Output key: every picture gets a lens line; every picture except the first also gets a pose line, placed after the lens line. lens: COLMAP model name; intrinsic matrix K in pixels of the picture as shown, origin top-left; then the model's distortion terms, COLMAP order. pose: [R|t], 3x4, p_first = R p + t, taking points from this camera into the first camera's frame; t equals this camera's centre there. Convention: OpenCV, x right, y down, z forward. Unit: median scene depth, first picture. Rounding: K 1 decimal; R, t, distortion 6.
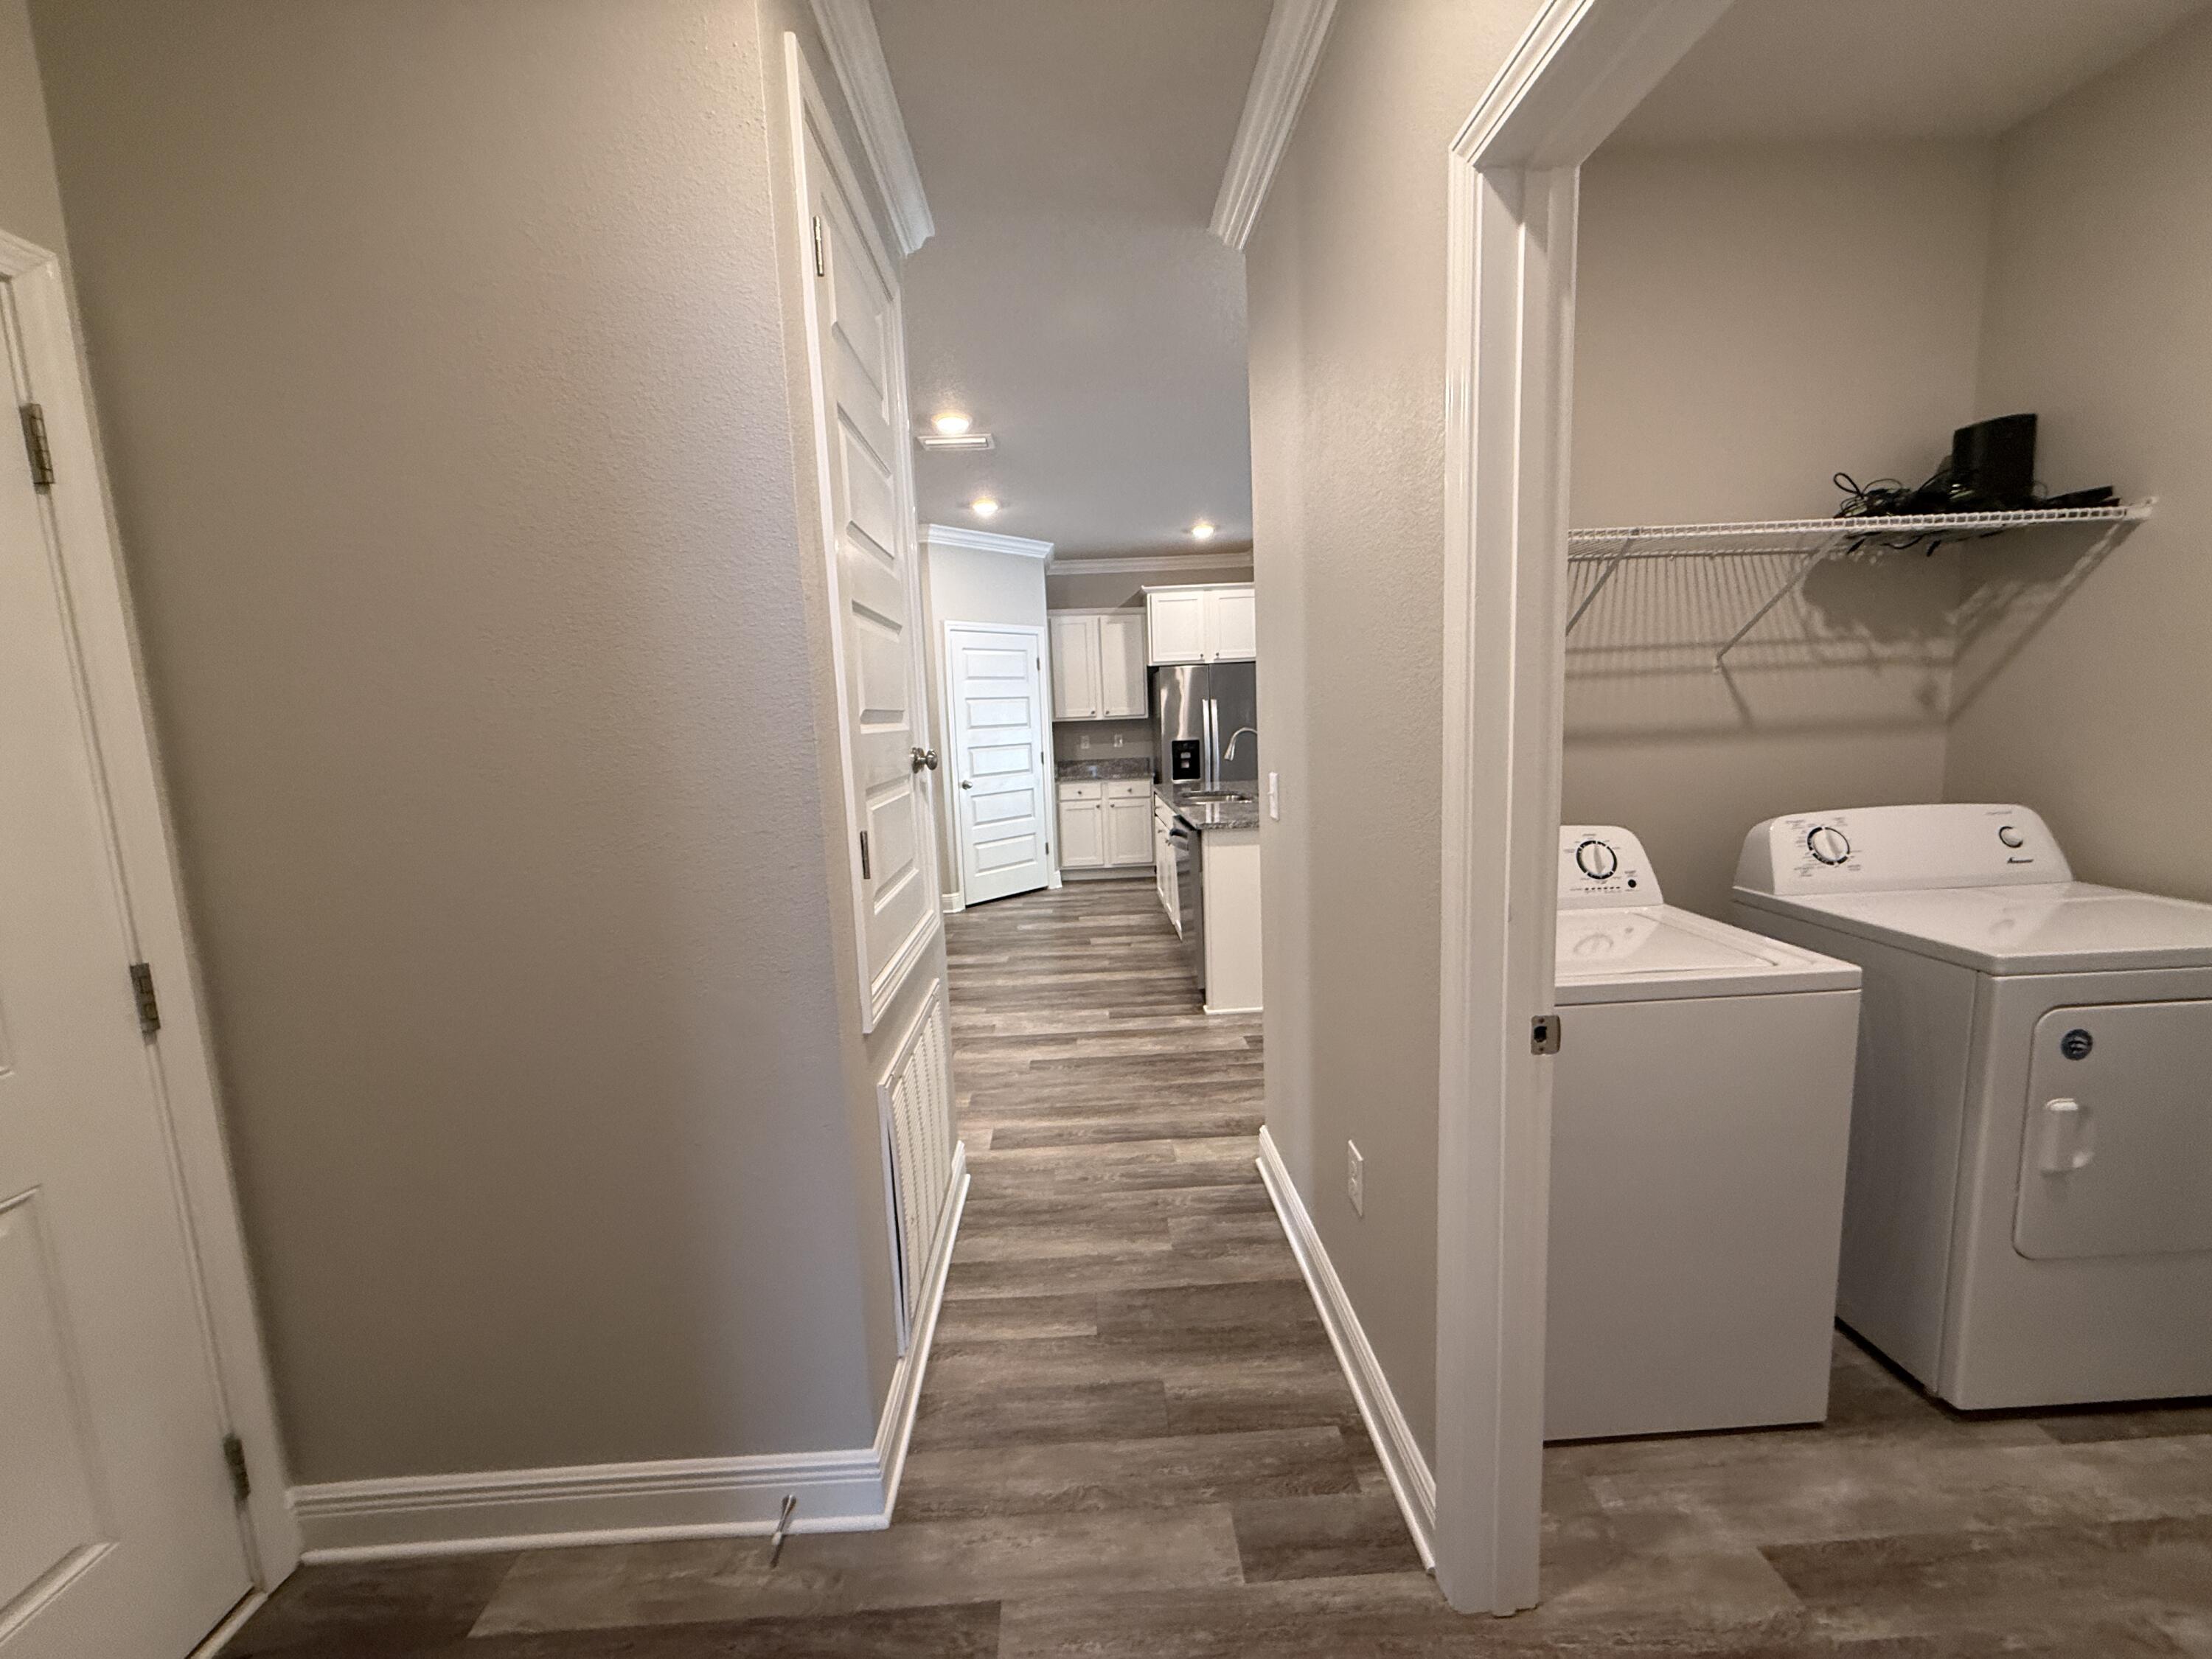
lens RADIAL K [[879.0, 0, 1089.5], [0, 879.0, 824.4], [0, 0, 1]] dist [-0.002871, 0.000432]
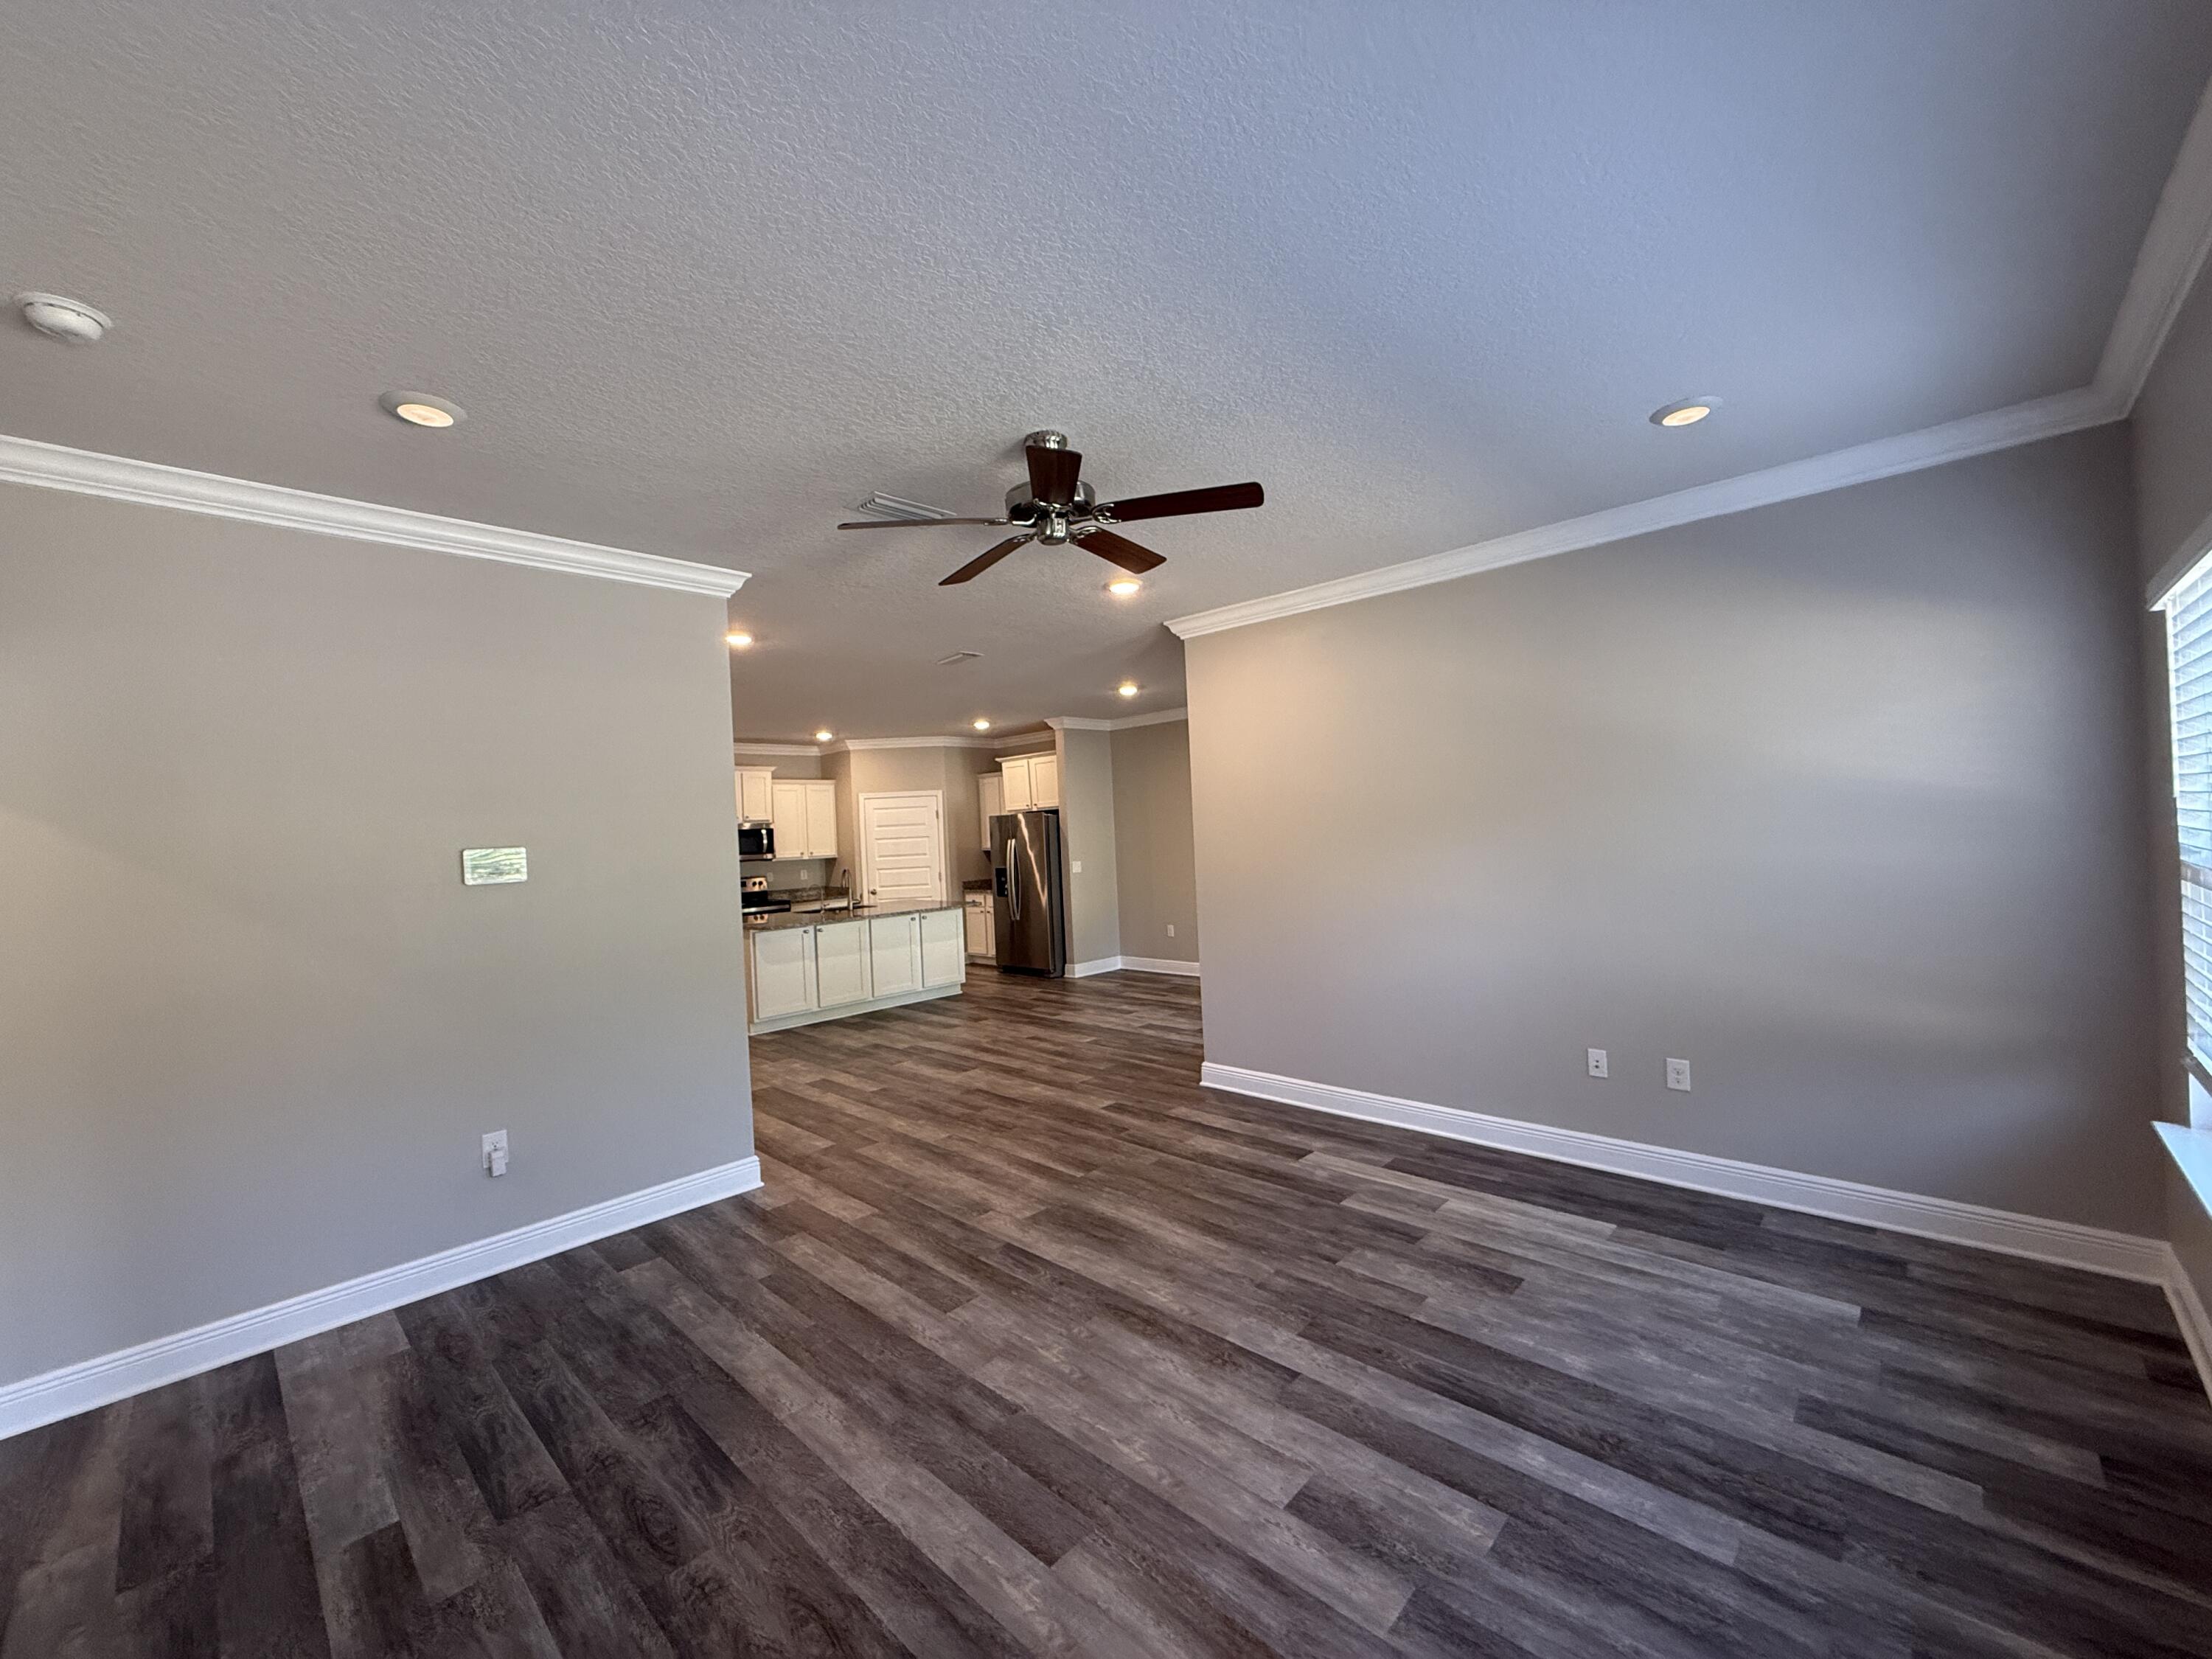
lens RADIAL K [[879.0, 0, 1097.9], [0, 879.0, 836.0], [0, 0, 1]] dist [-0.002871, 0.000432]
pose [[0.707981, 0.014648, -0.706080, 2.061275], [-0.070066, 0.996309, -0.049585, -0.150049], [0.702747, 0.084577, 0.706394, 0.203075]]
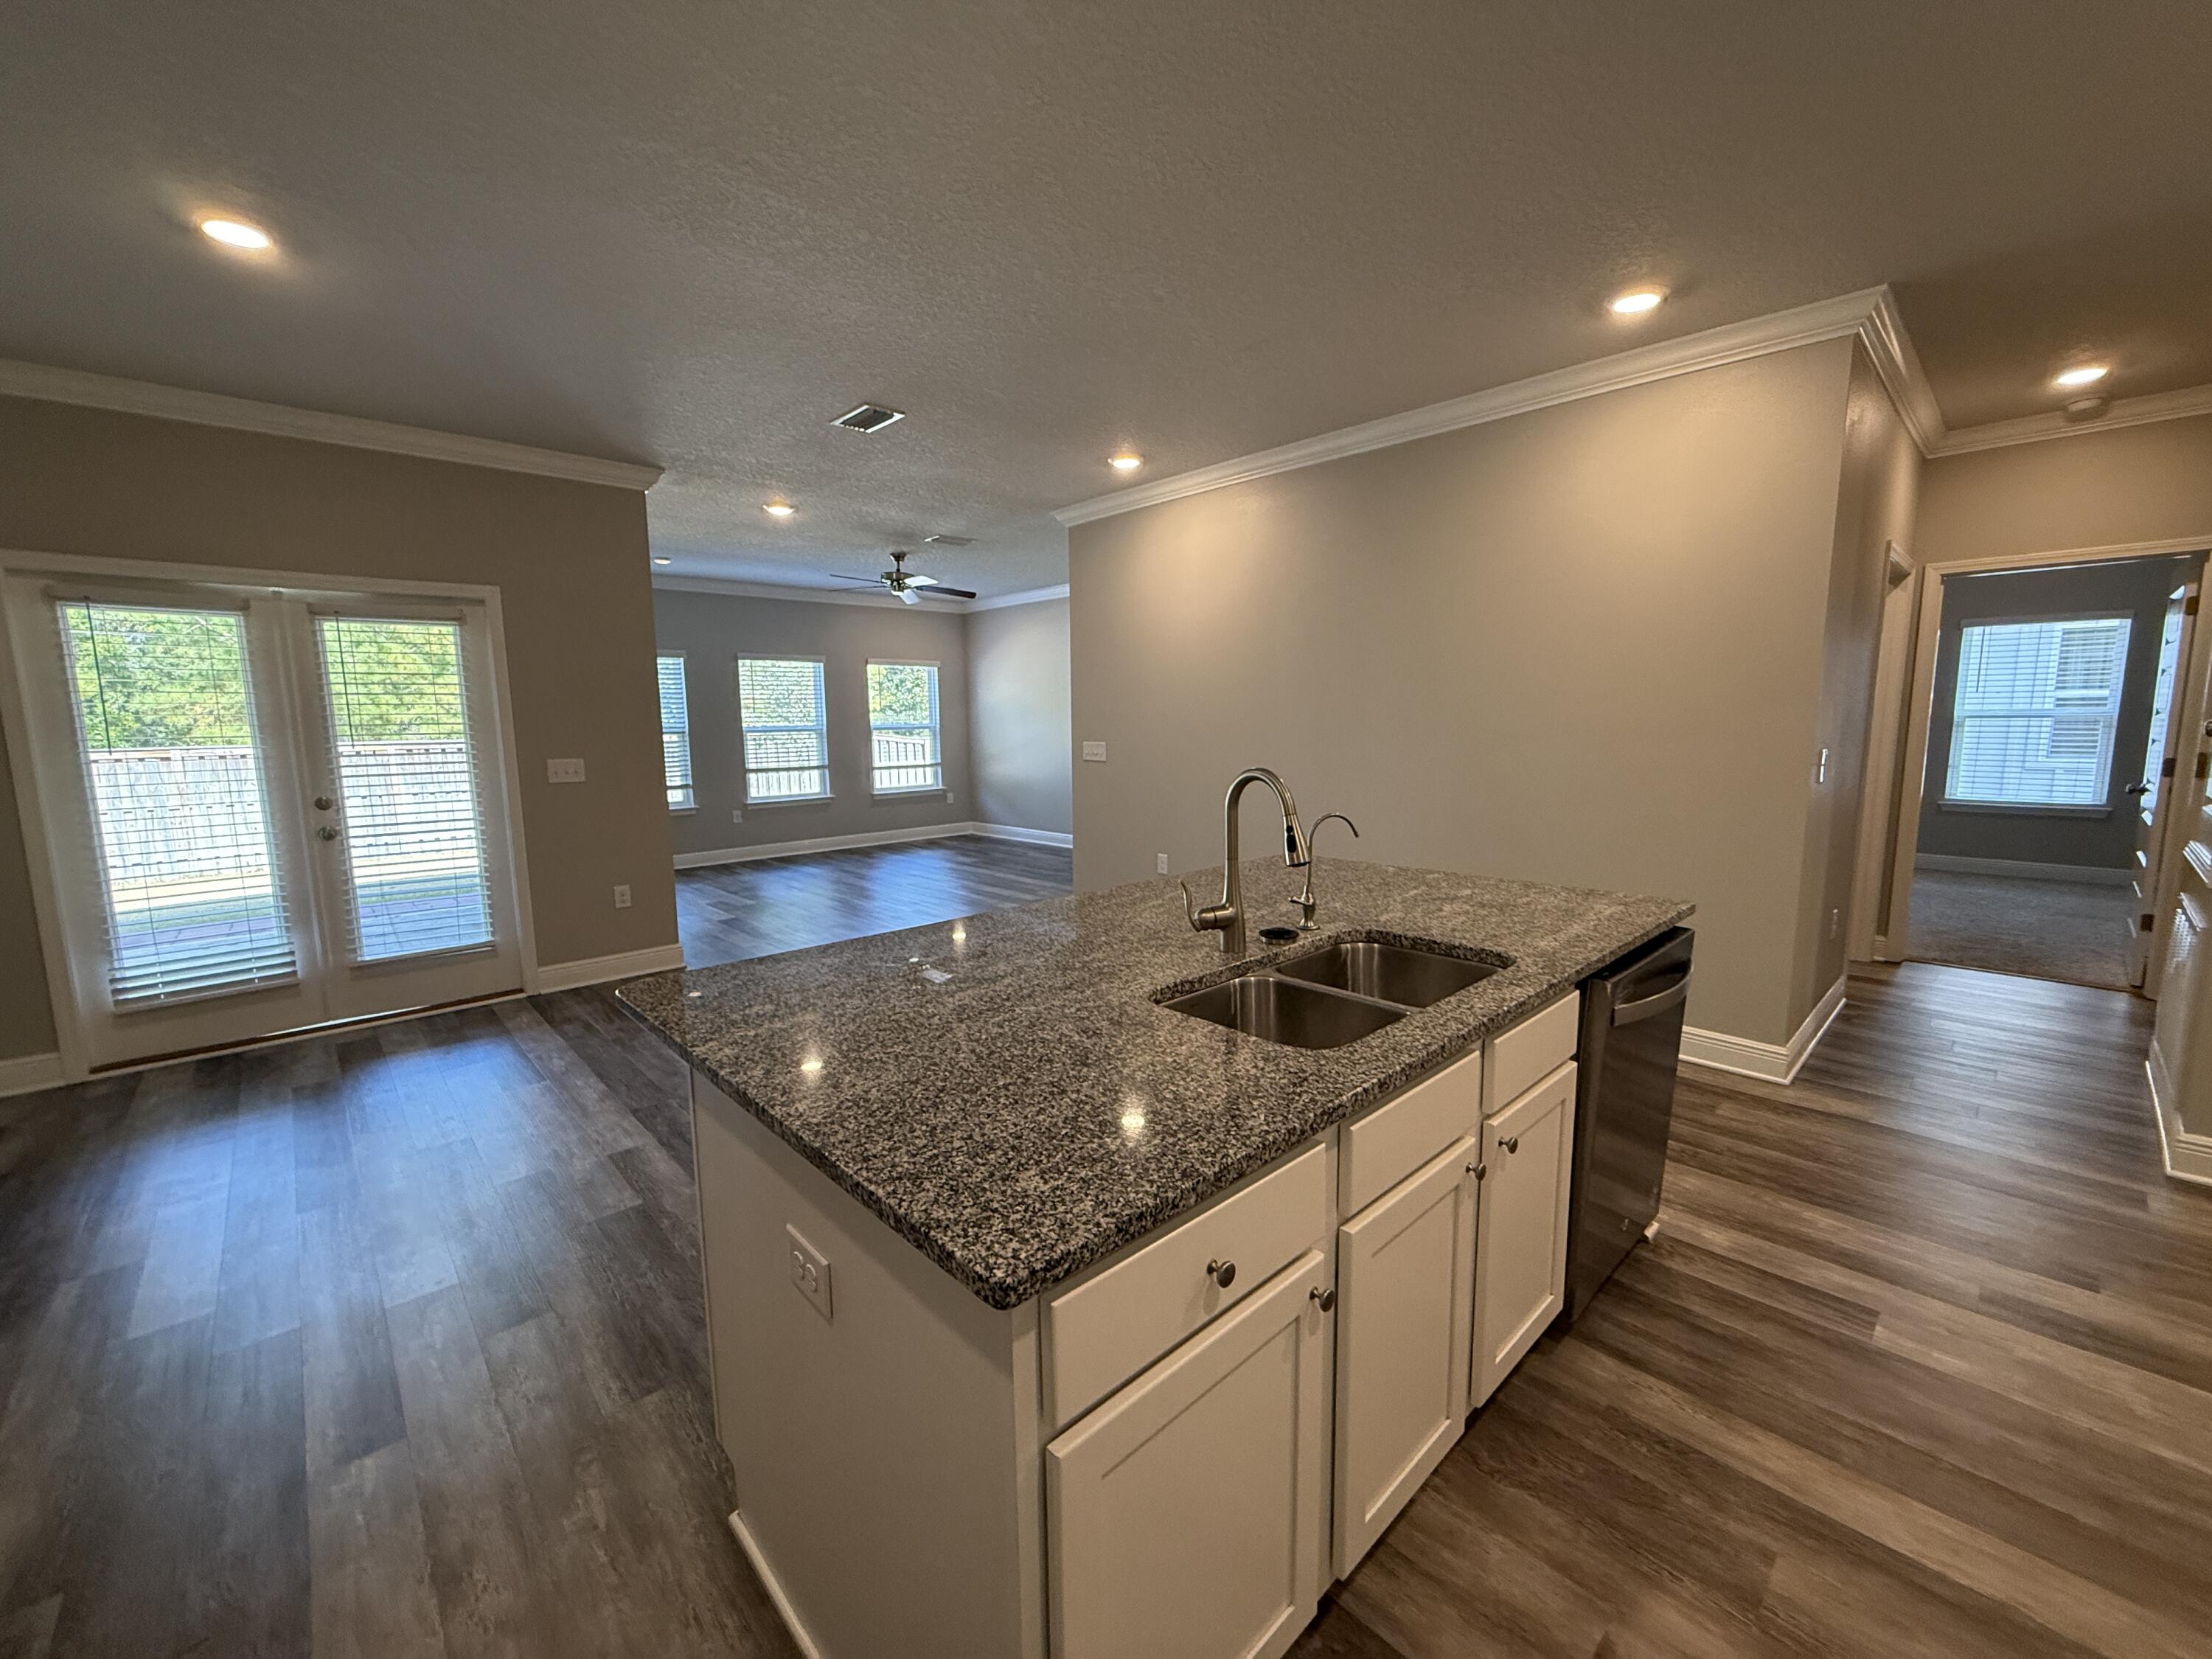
lens RADIAL K [[879.0, 0, 1099.5], [0, 879.0, 835.3], [0, 0, 1]] dist [-0.002871, 0.000432]
pose [[-0.664615, -0.047338, 0.745685, -0.040895], [0.130737, 0.975228, 0.178433, -0.189901], [-0.735660, 0.216077, -0.641962, 1.575387]]
